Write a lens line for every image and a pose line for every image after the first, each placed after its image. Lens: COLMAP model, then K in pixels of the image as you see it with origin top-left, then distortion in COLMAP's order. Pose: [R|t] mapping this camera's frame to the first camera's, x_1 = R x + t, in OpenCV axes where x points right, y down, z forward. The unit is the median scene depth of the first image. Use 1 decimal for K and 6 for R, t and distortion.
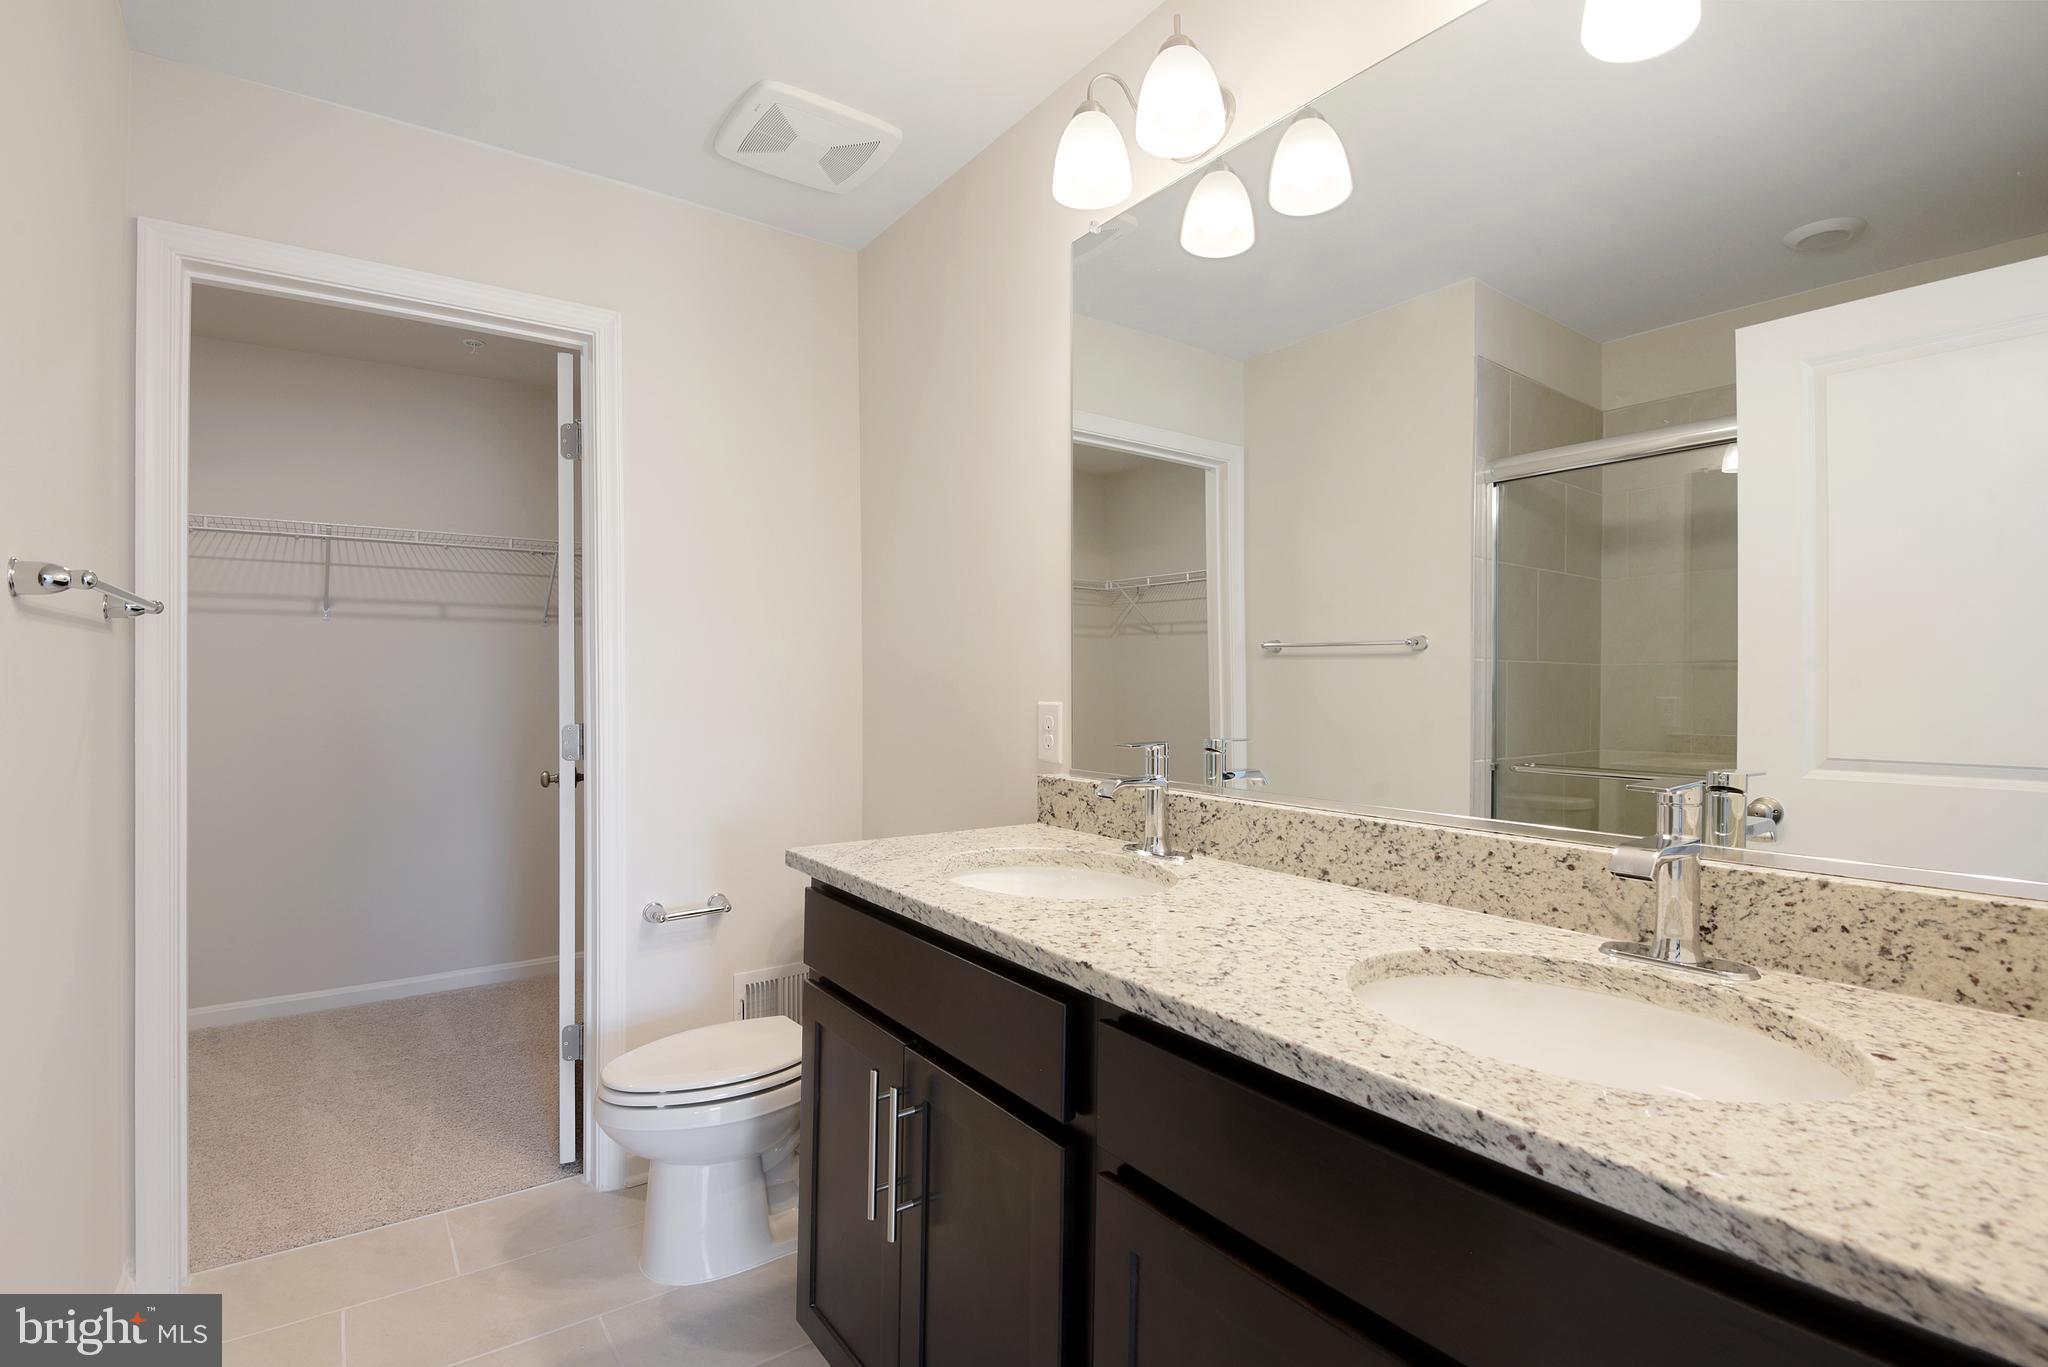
lens RADIAL K [[950.7, 0, 1031.9], [0, 950.7, 681.3], [0, 0, 1]] dist [0.026275, -0.009120]
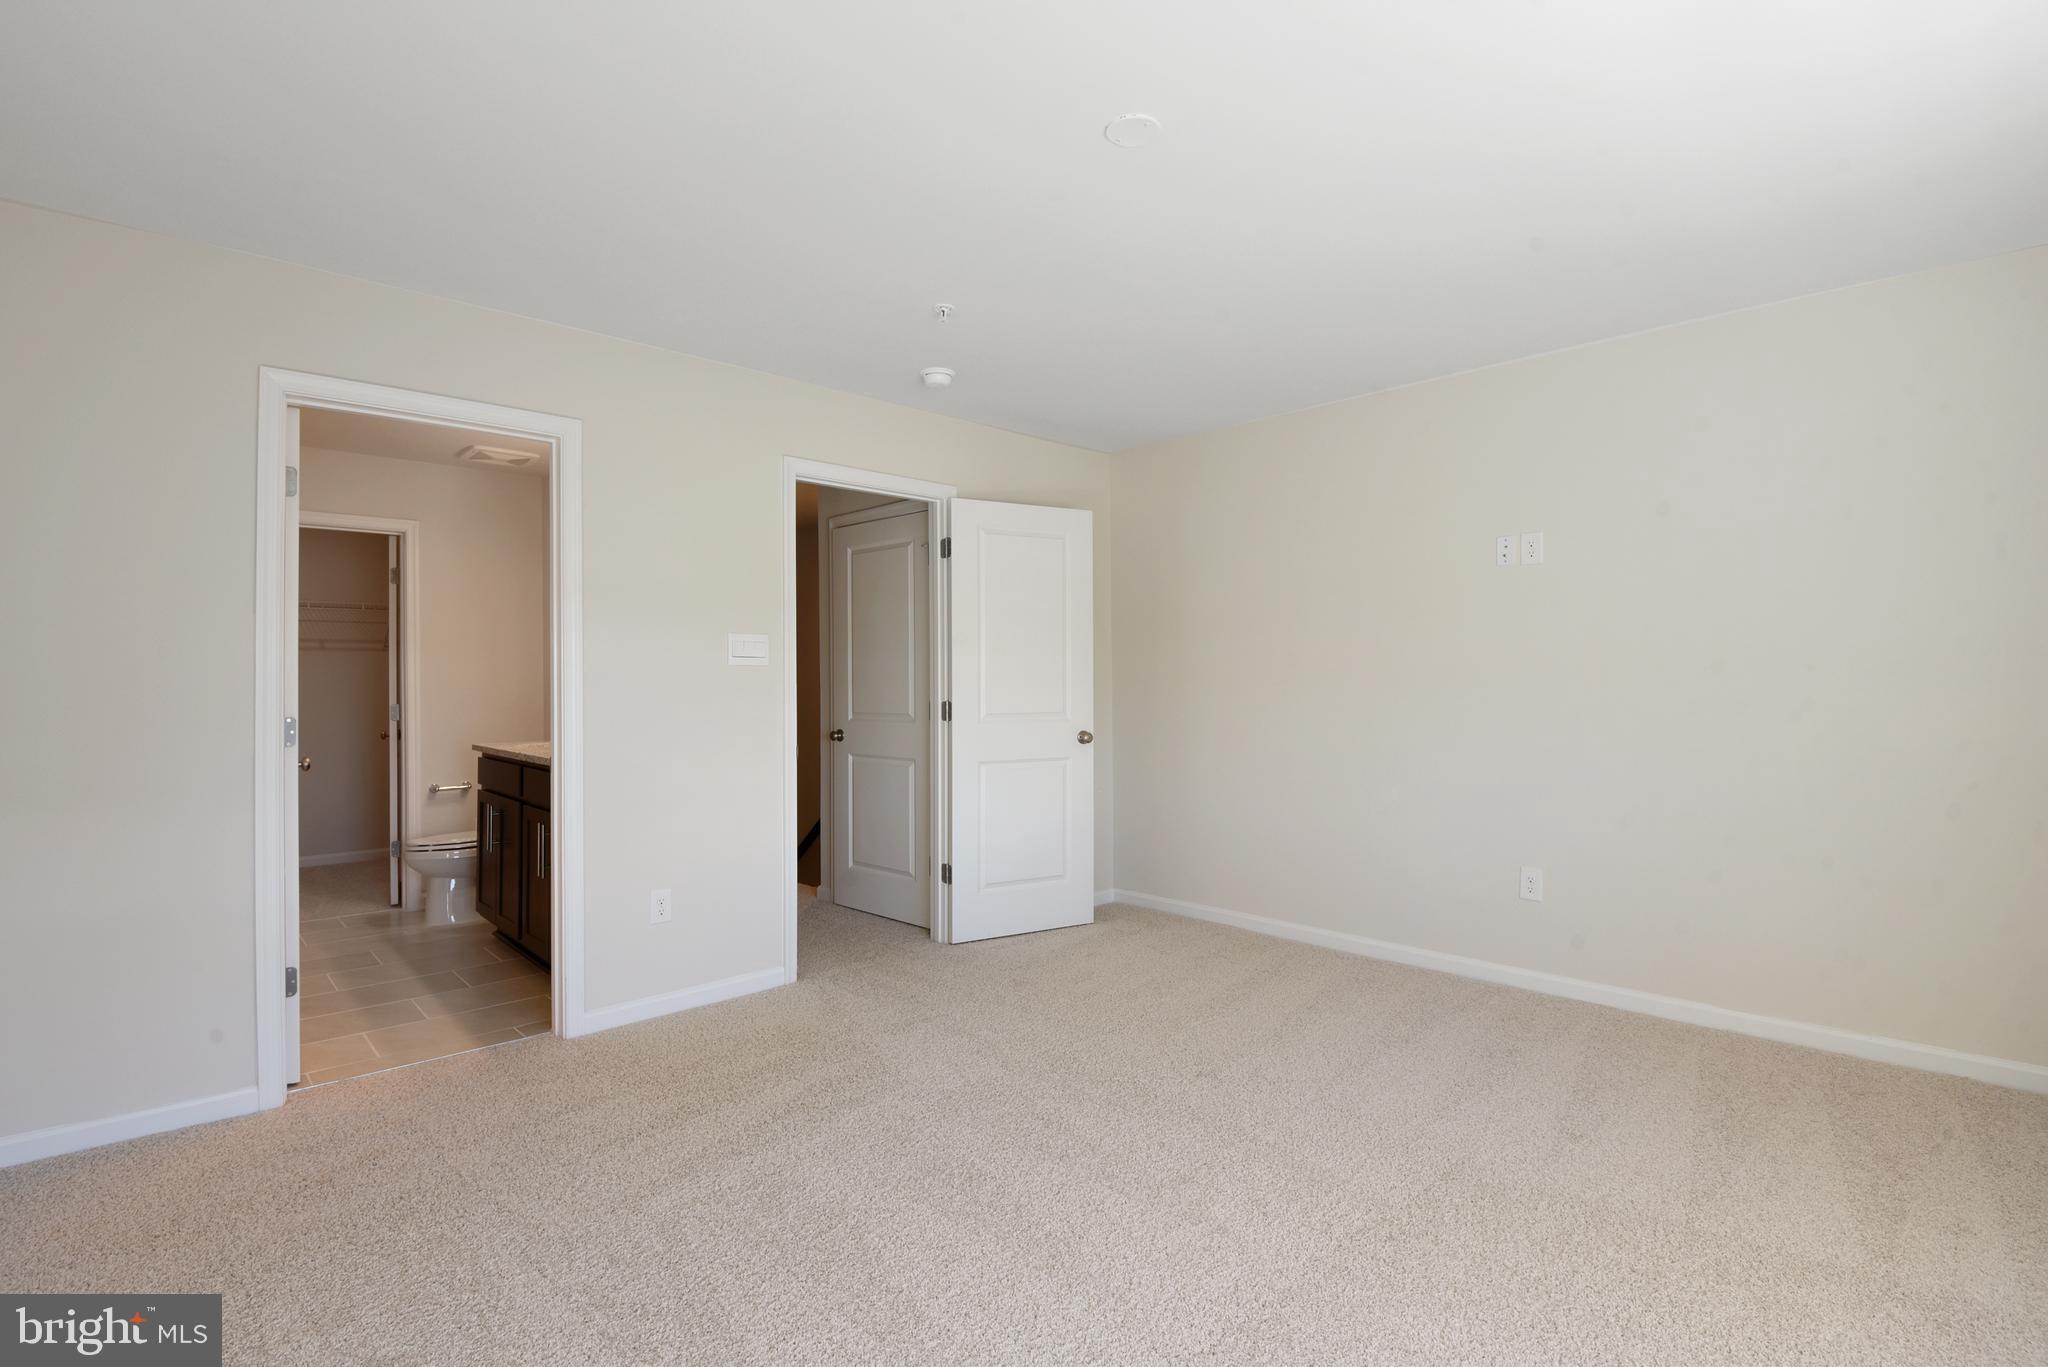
lens RADIAL K [[950.7, 0, 1014.8], [0, 950.7, 681.6], [0, 0, 1]] dist [0.026275, -0.009120]
pose [[0.993273, 0.000112, 0.115798, 0.645385], [-0.000433, 0.999996, 0.002748, -0.016509], [-0.115798, -0.002780, 0.993269, -1.292141]]
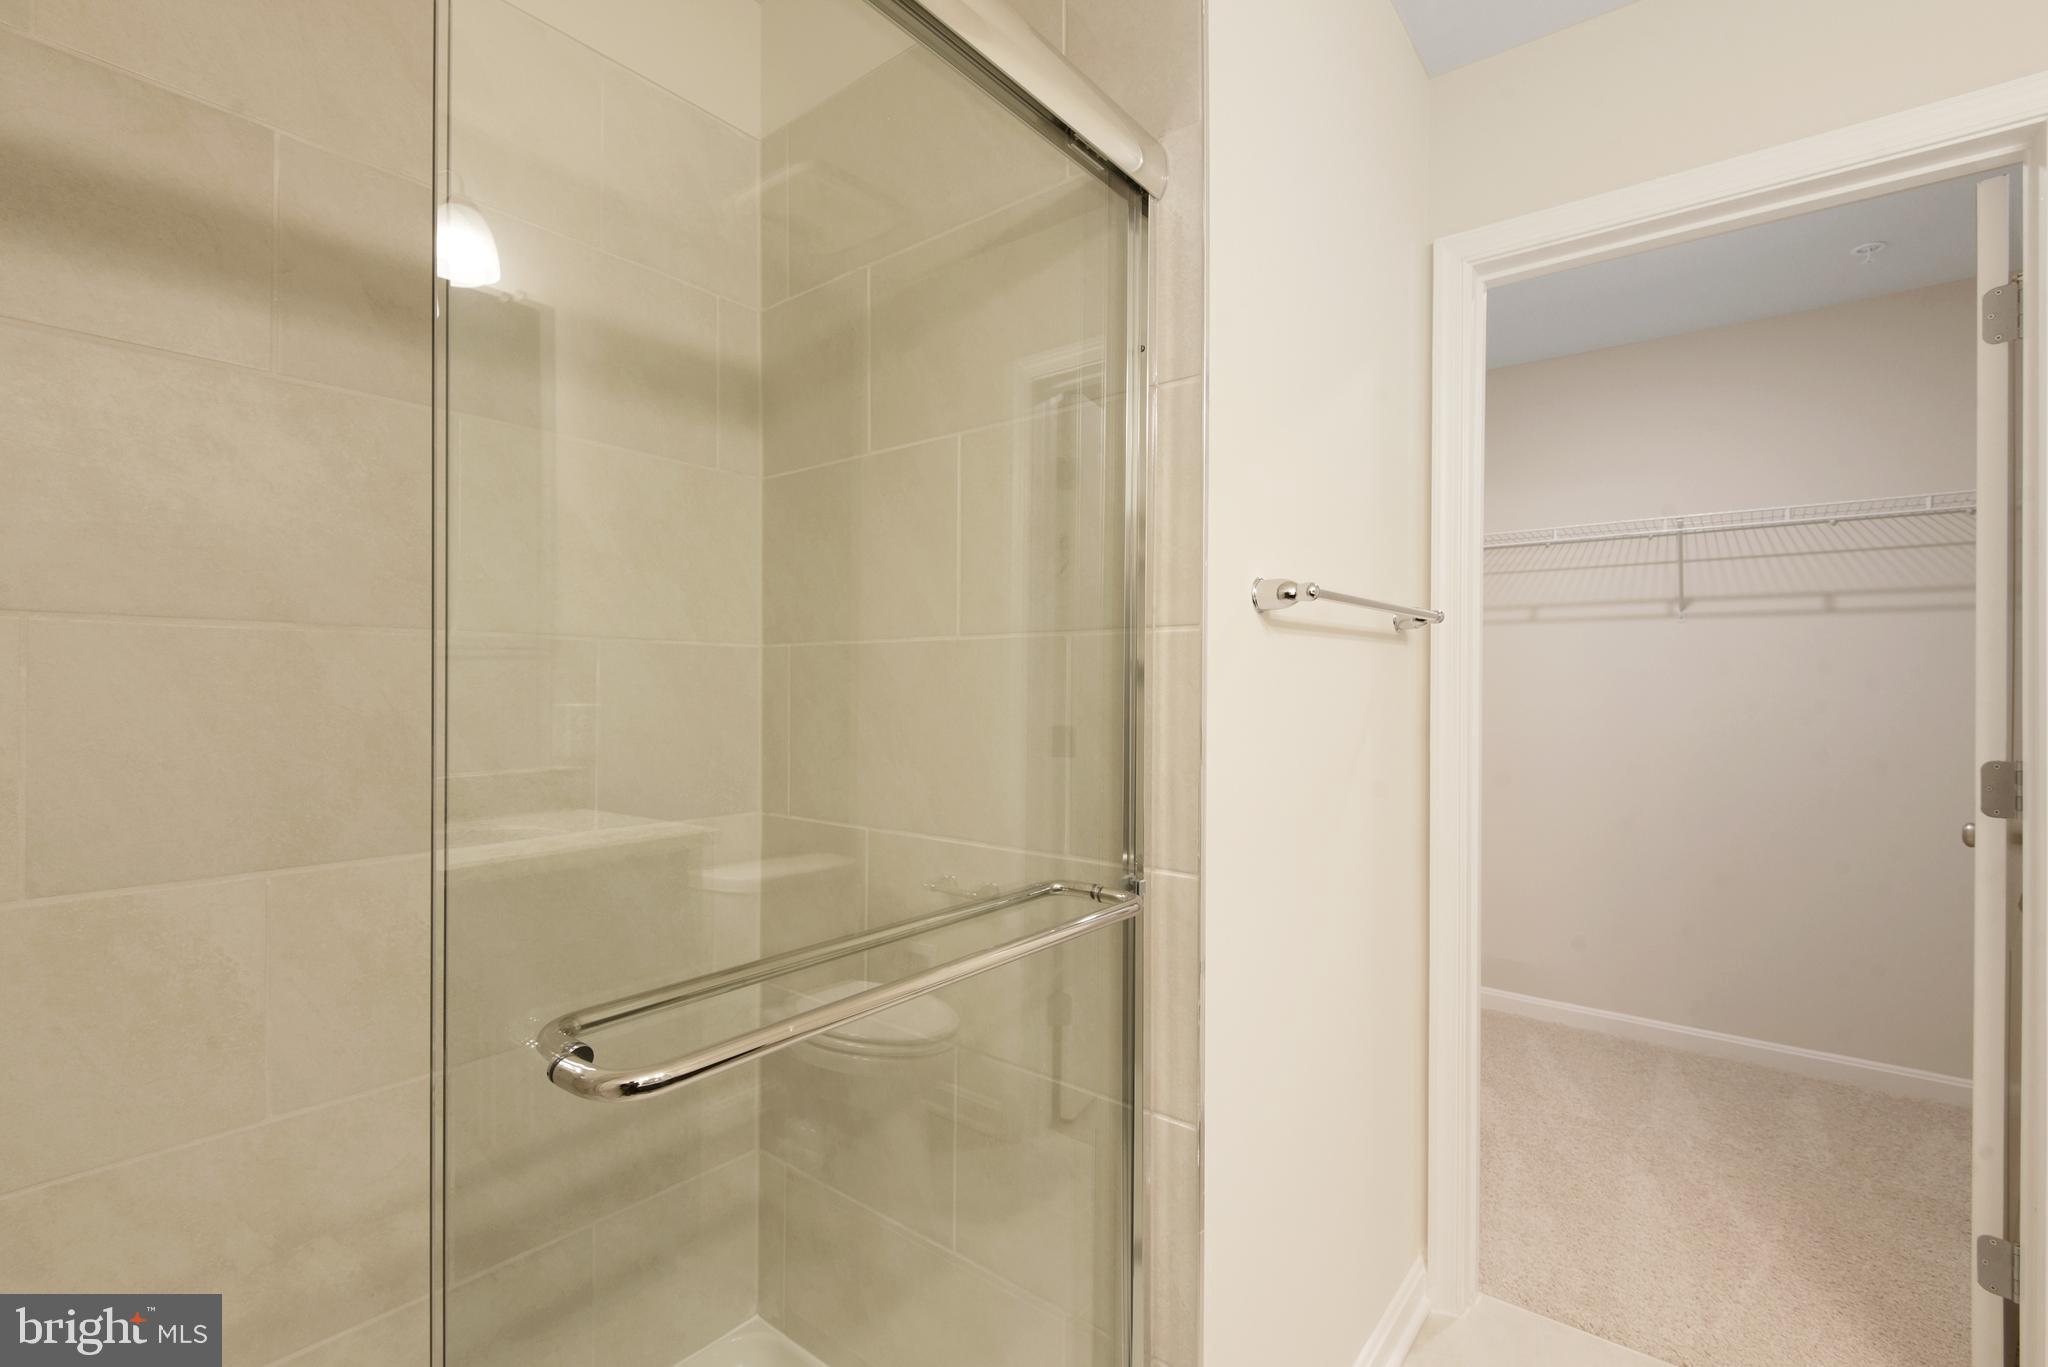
lens RADIAL K [[950.7, 0, 979.1], [0, 950.7, 687.1], [0, 0, 1]] dist [0.026275, -0.009120]
pose [[0.268994, 0.001283, -0.963141, -0.042337], [-0.001664, 0.999998, 0.000867, -0.001880], [0.963140, 0.001370, 0.268996, 0.167073]]
